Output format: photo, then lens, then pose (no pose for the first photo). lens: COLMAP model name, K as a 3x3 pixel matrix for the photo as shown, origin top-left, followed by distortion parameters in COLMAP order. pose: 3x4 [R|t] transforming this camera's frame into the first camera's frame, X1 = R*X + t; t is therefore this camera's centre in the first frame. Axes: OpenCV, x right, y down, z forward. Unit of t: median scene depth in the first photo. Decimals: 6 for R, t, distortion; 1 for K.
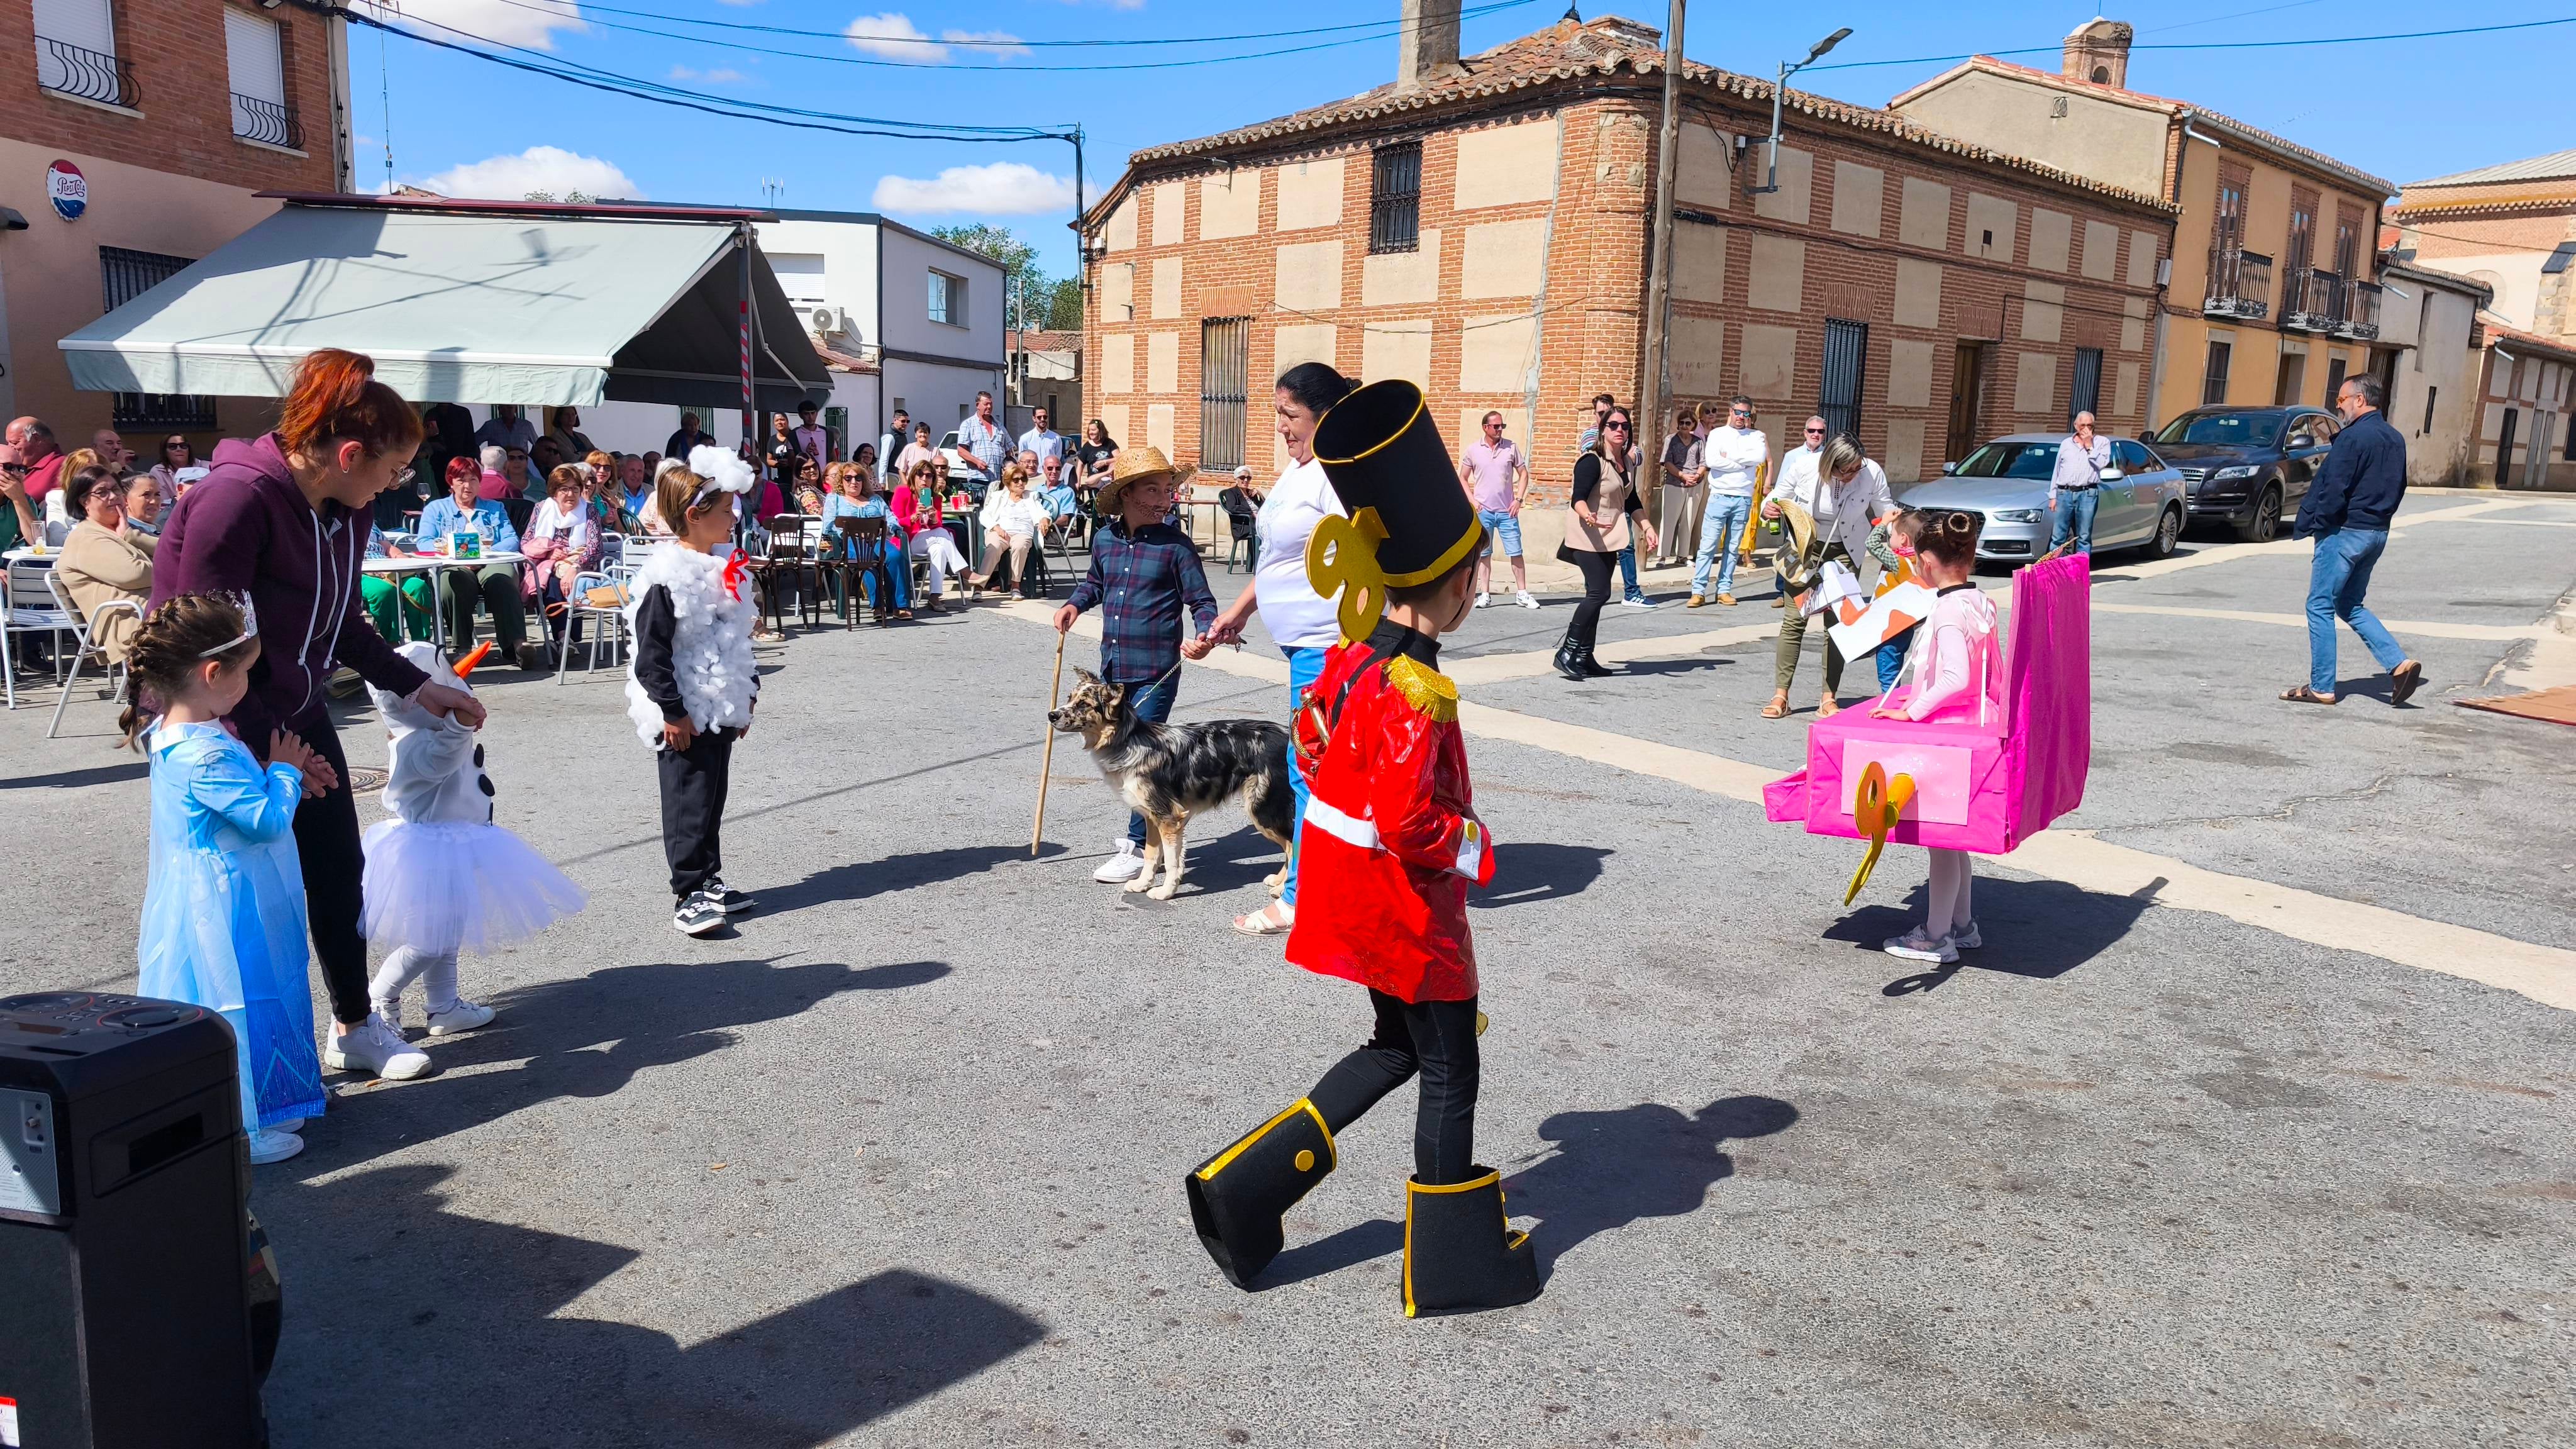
lens RADIAL K [[1788.2, 0, 1295.8], [0, 1788.2, 744.7], [0, 0, 1]] dist [0.032625, -0.035649]
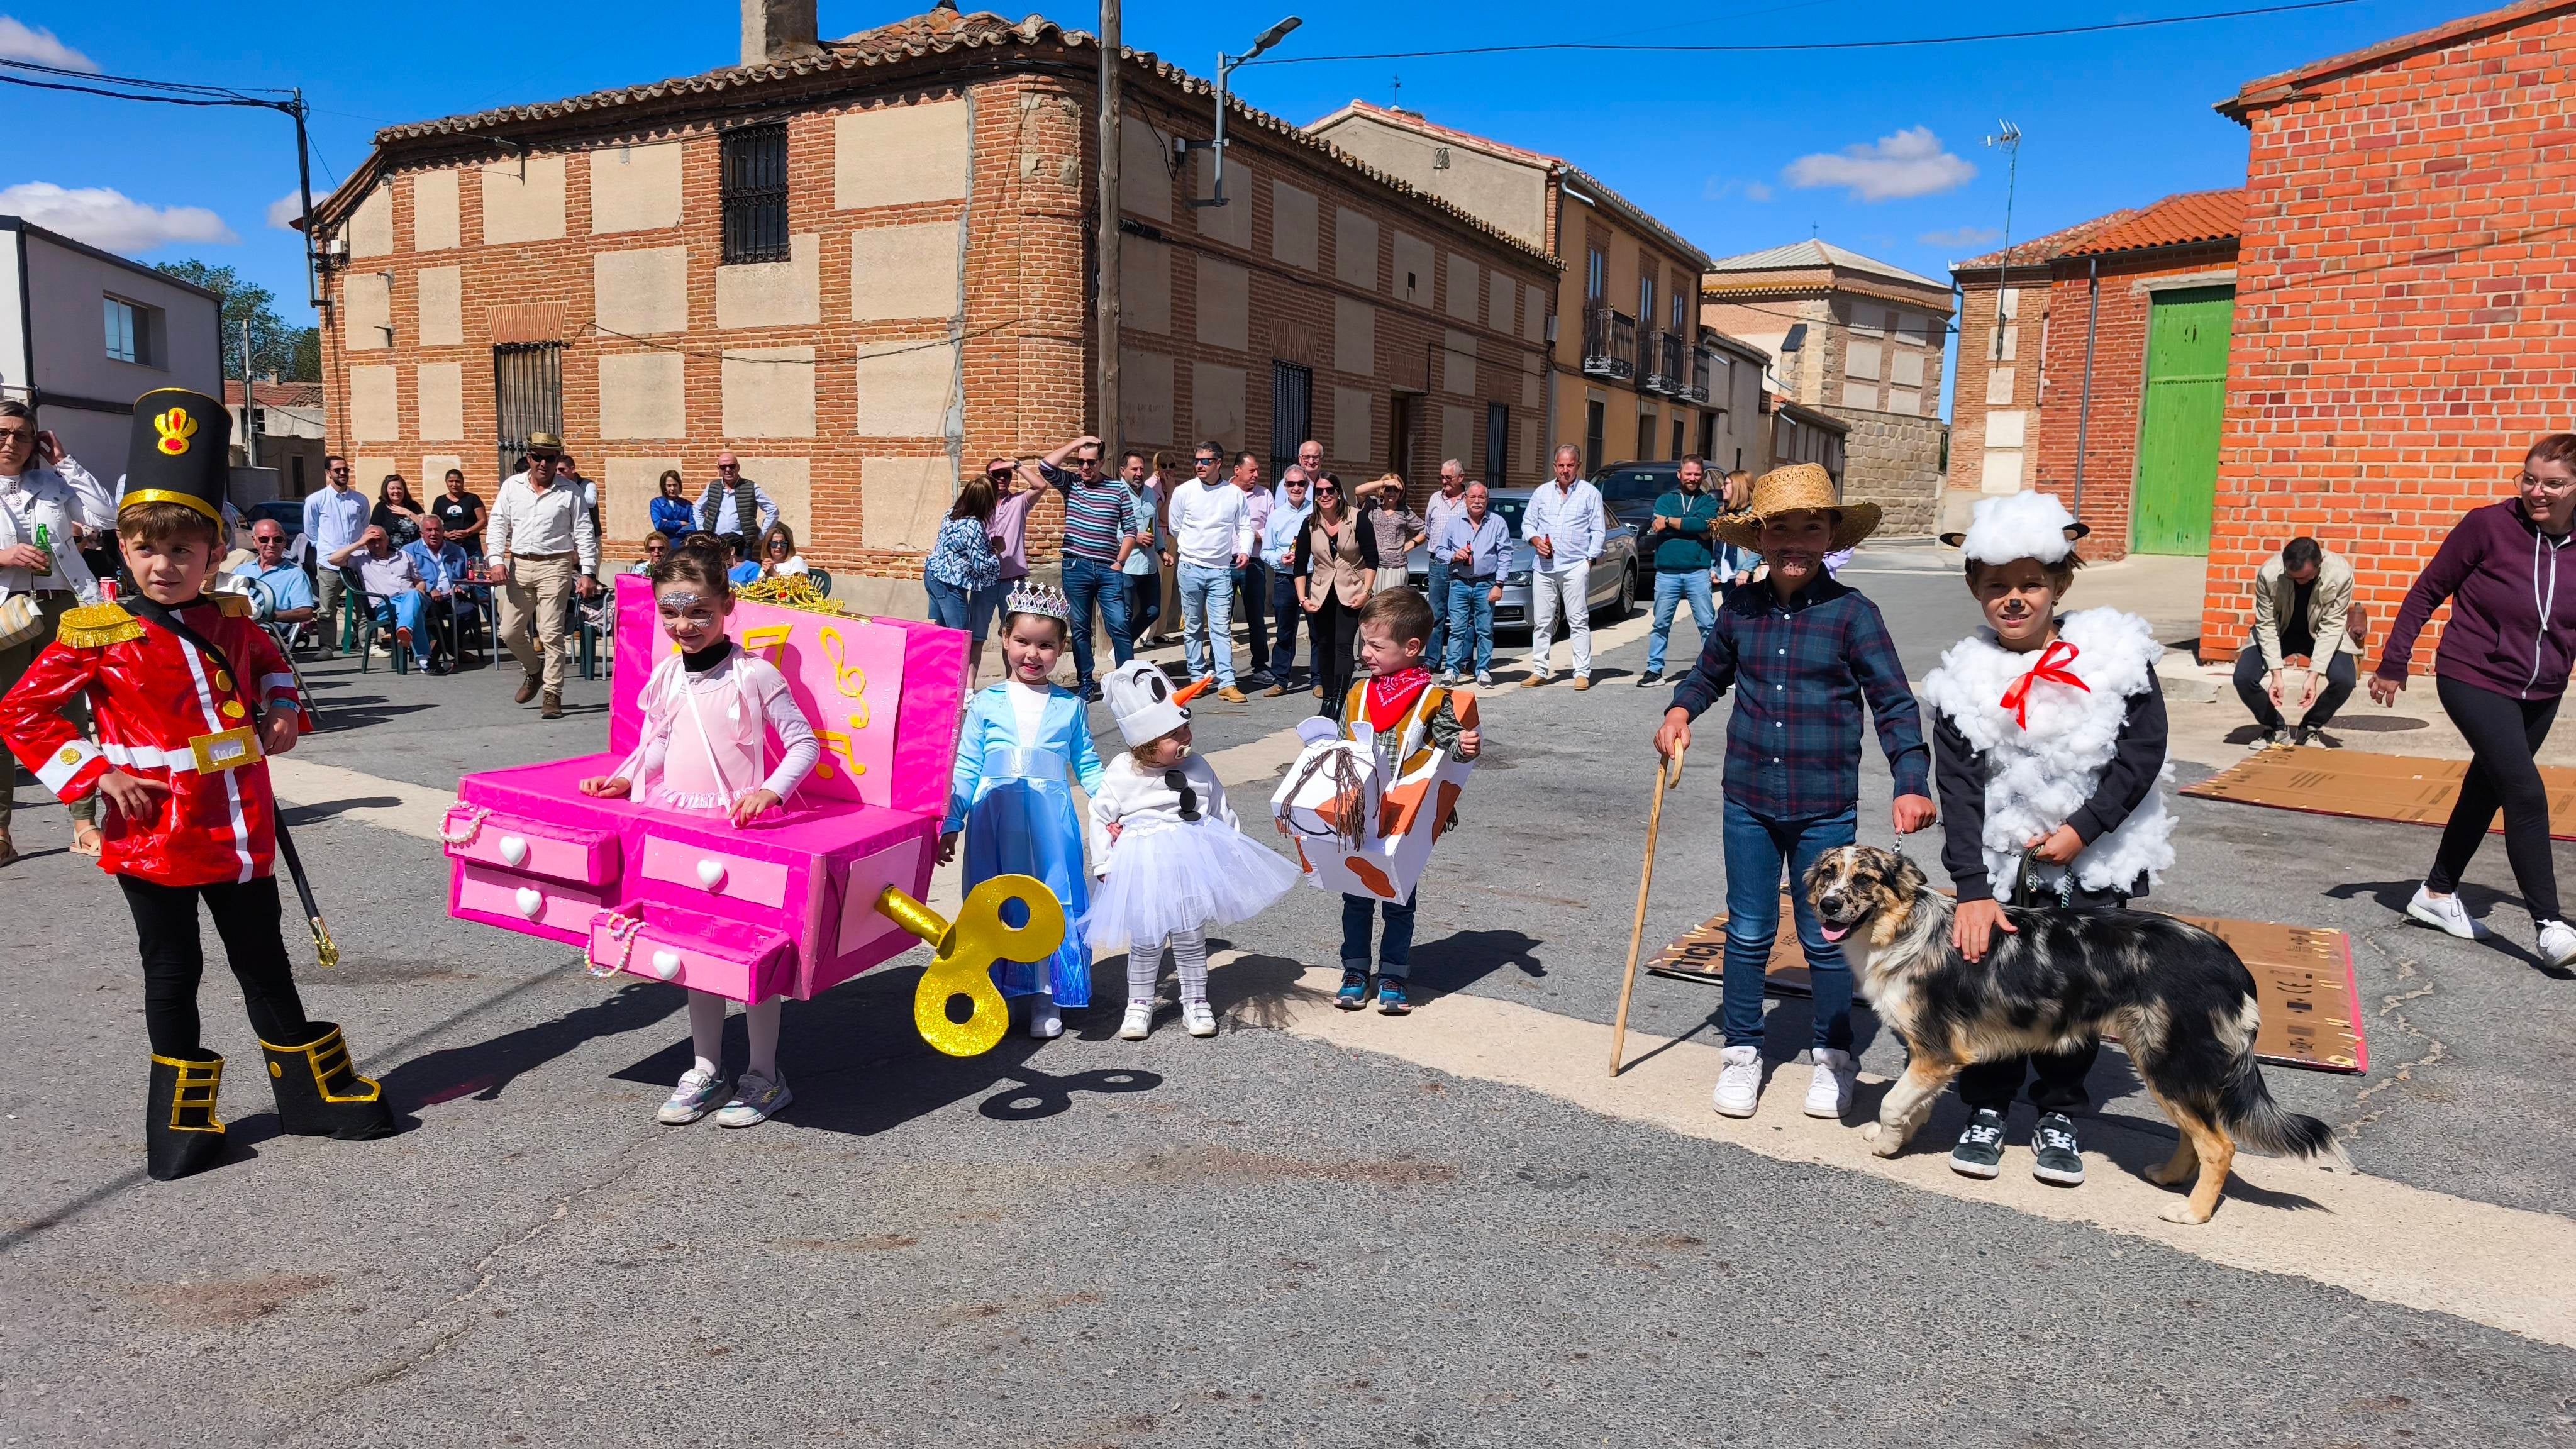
lens RADIAL K [[1788.2, 0, 1295.8], [0, 1788.2, 744.7], [0, 0, 1]] dist [0.032625, -0.035649]
pose [[0.934095, -0.056944, 0.352455, -0.014102], [0.070046, 0.997242, -0.024520, -0.027146], [-0.350087, 0.047592, 0.935507, 0.187228]]
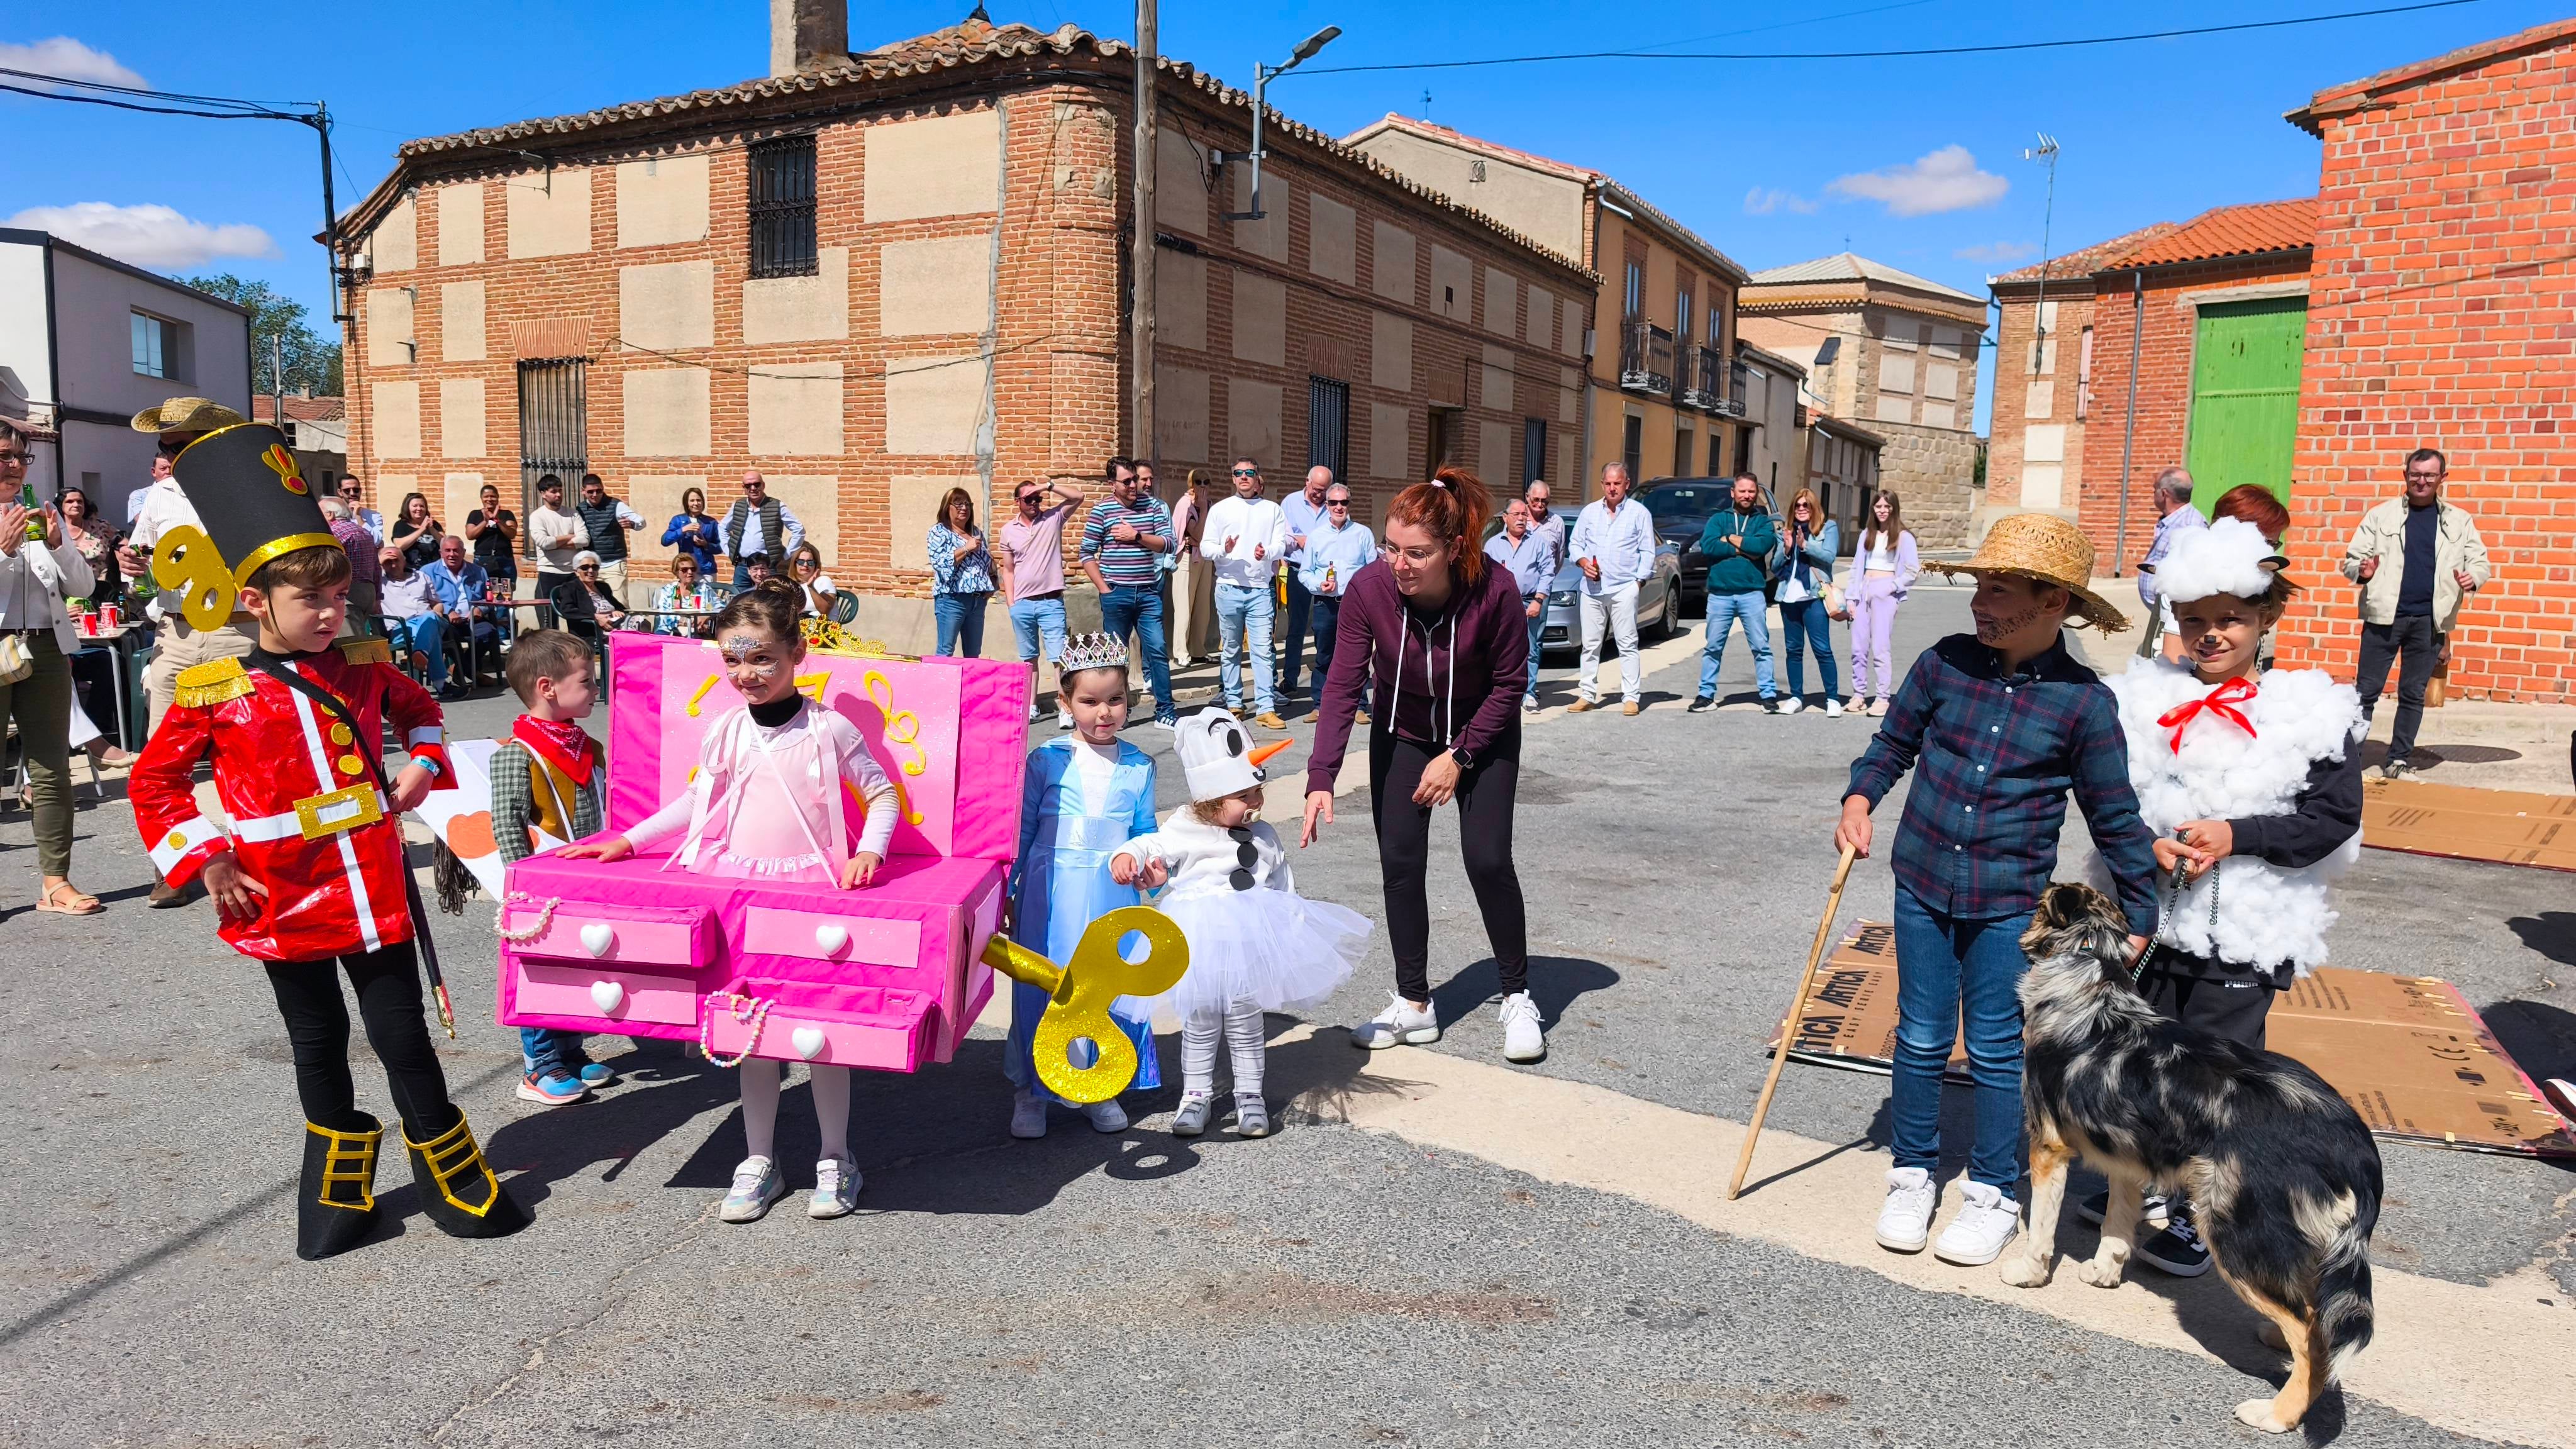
lens RADIAL K [[1787.3, 0, 1313.2], [0, 1787.3, 730.8], [0, 0, 1]] dist [0.037000, -0.044629]
pose [[0.936313, -0.051190, 0.347414, -0.010678], [0.069073, 0.996838, -0.039281, -0.033279], [-0.344305, 0.060776, 0.936889, 0.207093]]
